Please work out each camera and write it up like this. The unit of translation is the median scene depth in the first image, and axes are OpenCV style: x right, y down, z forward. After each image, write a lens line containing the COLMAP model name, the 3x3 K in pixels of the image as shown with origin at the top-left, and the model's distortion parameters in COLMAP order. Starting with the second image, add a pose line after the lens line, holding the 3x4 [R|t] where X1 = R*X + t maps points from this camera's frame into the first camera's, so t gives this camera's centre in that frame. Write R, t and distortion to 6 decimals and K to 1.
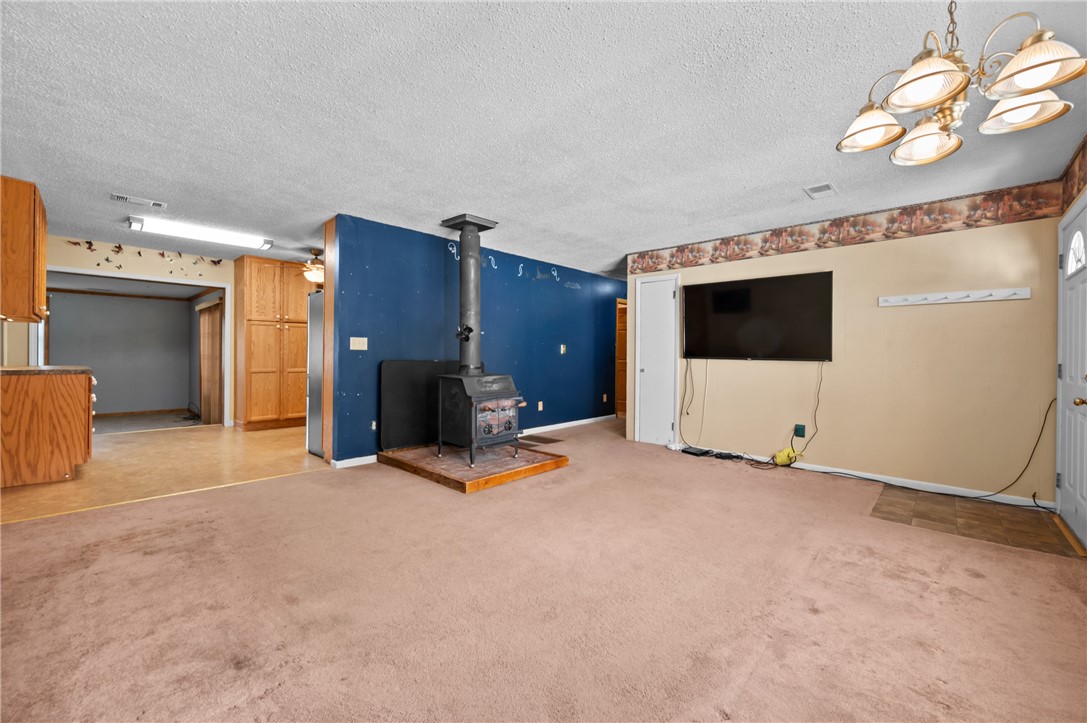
lens RADIAL K [[438.0, 0, 544.9], [0, 438.0, 354.0], [0, 0, 1]] dist [0.000776, 0.000084]
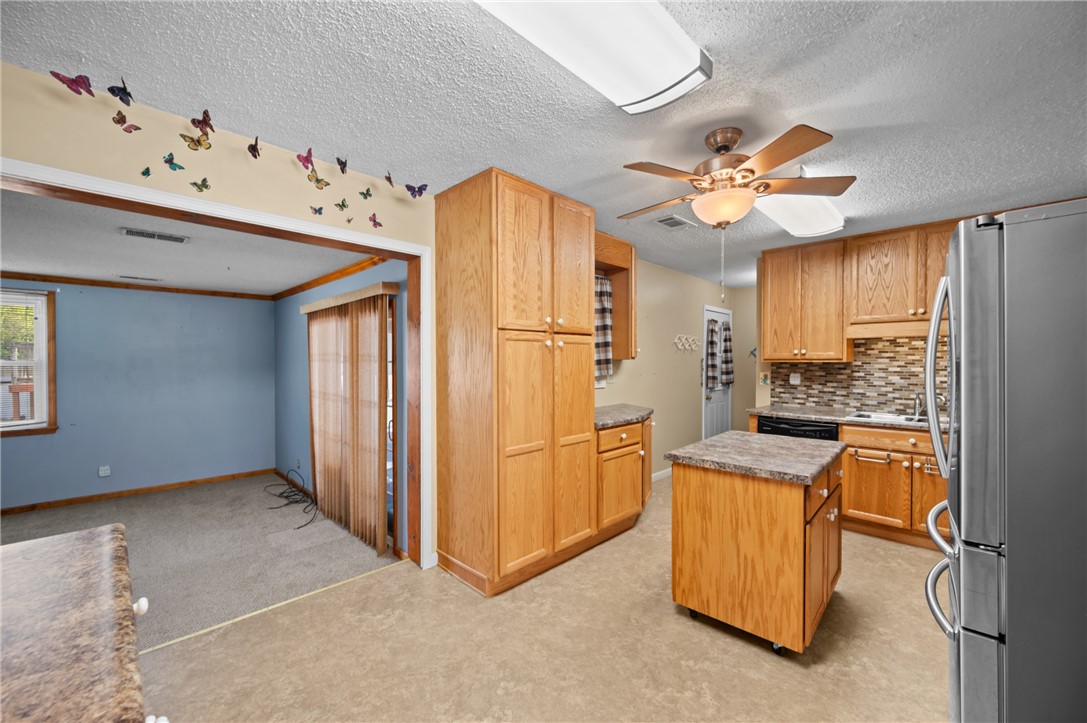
lens RADIAL K [[433.2, 0, 543.5], [0, 433.2, 361.5], [0, 0, 1]] dist [0.008910, 0.000096]
pose [[0.999245, -0.004915, -0.038538, -0.602391], [0.004917, 0.999988, -0.000043, -0.044964], [0.038538, -0.000147, 0.999257, 0.580102]]
